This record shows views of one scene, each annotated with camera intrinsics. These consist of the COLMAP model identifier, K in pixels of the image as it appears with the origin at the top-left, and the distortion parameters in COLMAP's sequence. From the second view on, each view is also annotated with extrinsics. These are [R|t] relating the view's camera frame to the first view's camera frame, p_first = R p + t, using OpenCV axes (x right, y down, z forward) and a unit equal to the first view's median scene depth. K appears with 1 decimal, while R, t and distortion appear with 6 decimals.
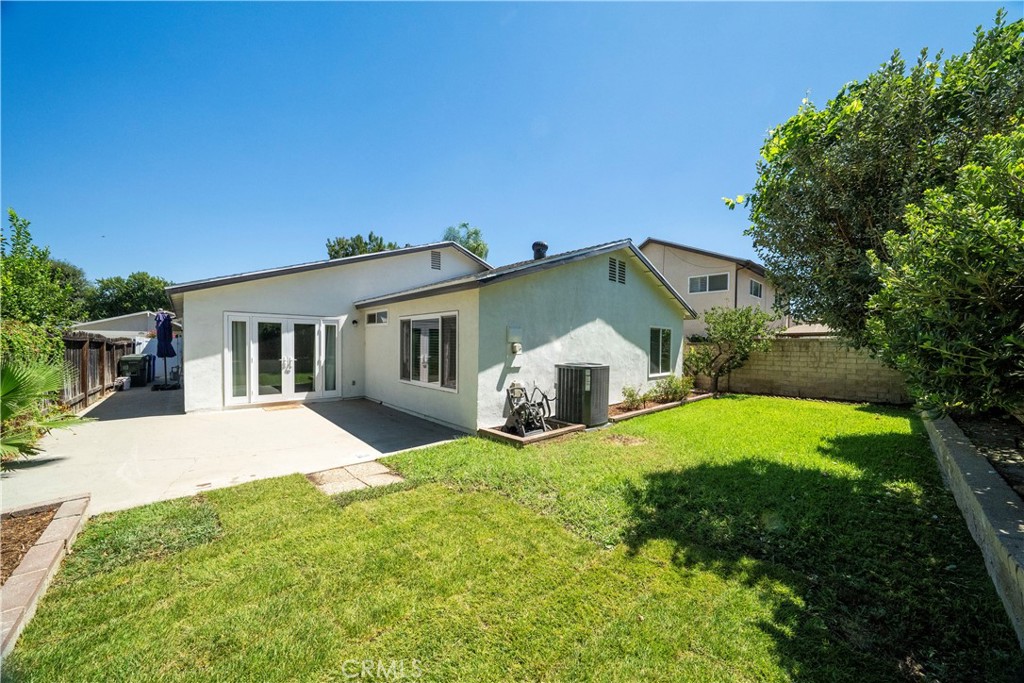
lens RADIAL K [[357.8, 0, 510.5], [0, 357.8, 349.3], [0, 0, 1]] dist [-0.001388, 0.003633]
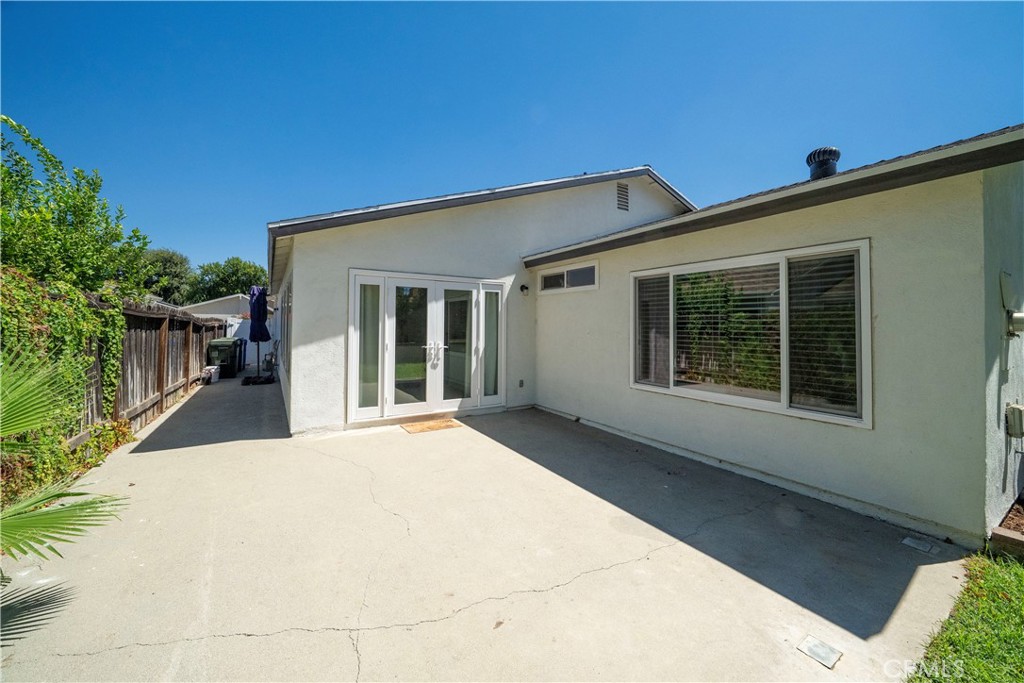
lens RADIAL K [[371.8, 0, 514.7], [0, 371.8, 318.8], [0, 0, 1]] dist [0.000778, 0.000011]
pose [[0.988269, -0.005721, -0.152613, -0.358576], [-0.000377, 0.999204, -0.039899, 0.005942], [0.152720, 0.039488, 0.987480, 0.352788]]
